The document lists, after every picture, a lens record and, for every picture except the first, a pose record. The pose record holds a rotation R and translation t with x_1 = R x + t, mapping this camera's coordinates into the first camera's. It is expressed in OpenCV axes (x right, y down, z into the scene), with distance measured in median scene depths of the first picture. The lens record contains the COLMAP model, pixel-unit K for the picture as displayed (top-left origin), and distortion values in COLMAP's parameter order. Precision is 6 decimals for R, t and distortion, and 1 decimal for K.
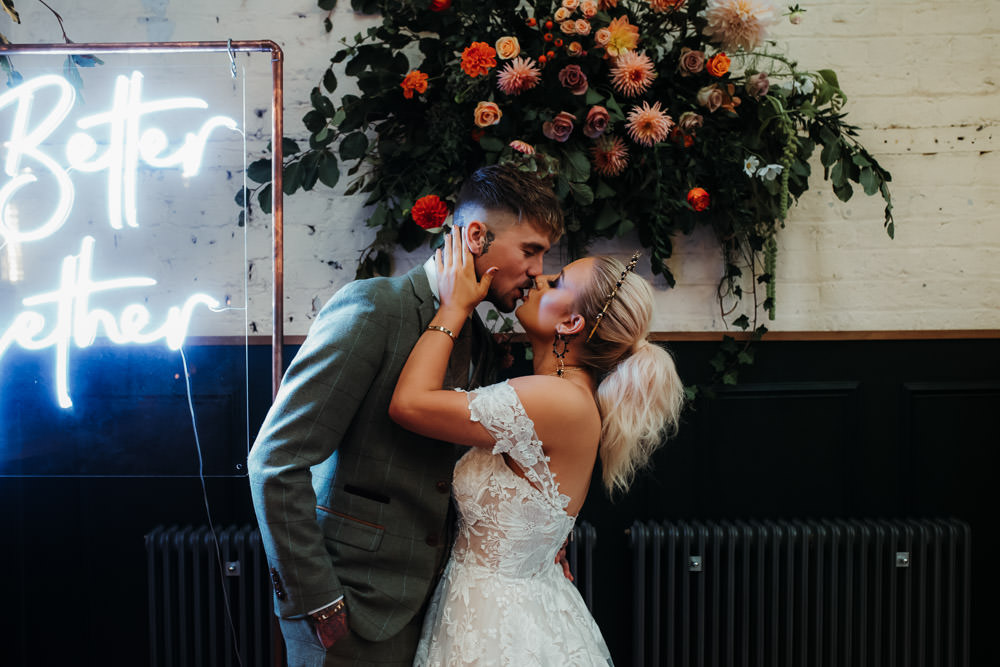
lens RADIAL K [[1010.0, 0, 466.4], [0, 1010.0, 350.7], [0, 0, 1]] dist [-0.023838, -0.007605]
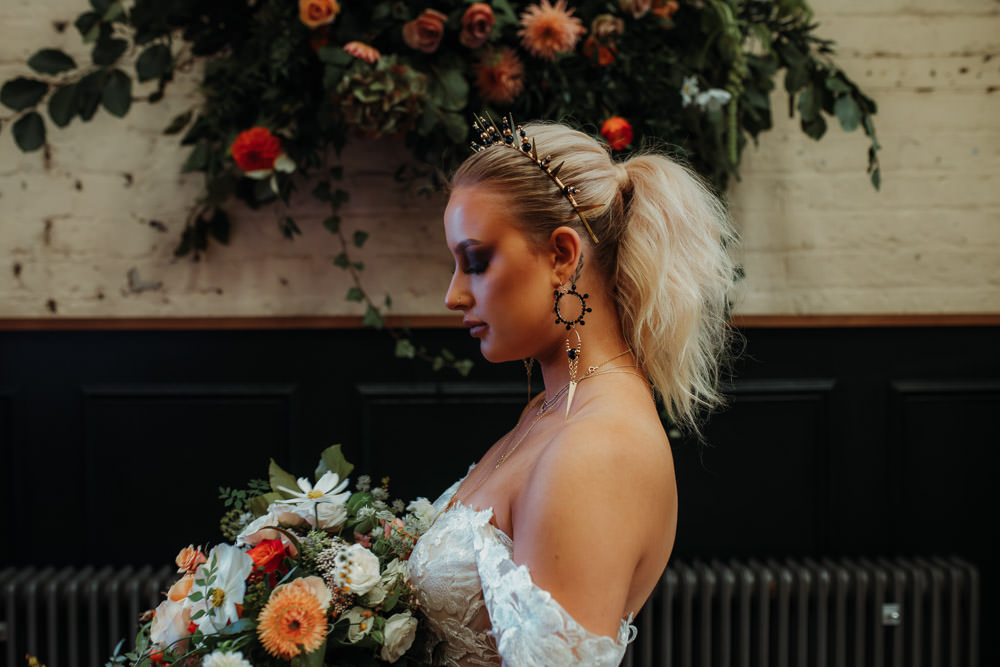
lens RADIAL K [[978.3, 0, 483.8], [0, 978.3, 328.7], [0, 0, 1]] dist [-0.027594, -0.002644]
pose [[0.999721, 0.003524, 0.023369, 0.113121], [-0.003348, 0.999966, -0.007580, -0.002232], [-0.023395, 0.007500, 0.999698, 0.283401]]
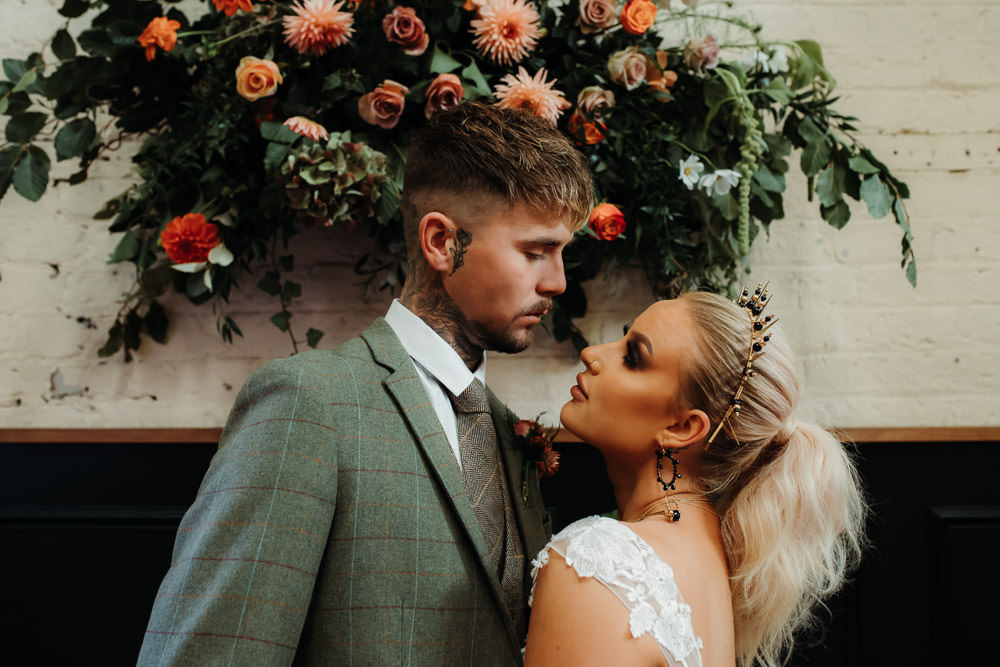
lens RADIAL K [[1025.6, 0, 475.8], [0, 1025.6, 332.8], [0, 0, 1]] dist [-0.029254, -0.006085]
pose [[0.999853, 0.009277, 0.014419, 0.134919], [-0.007992, 0.996195, -0.086786, -0.023762], [-0.015169, 0.086658, 0.996123, 0.356903]]
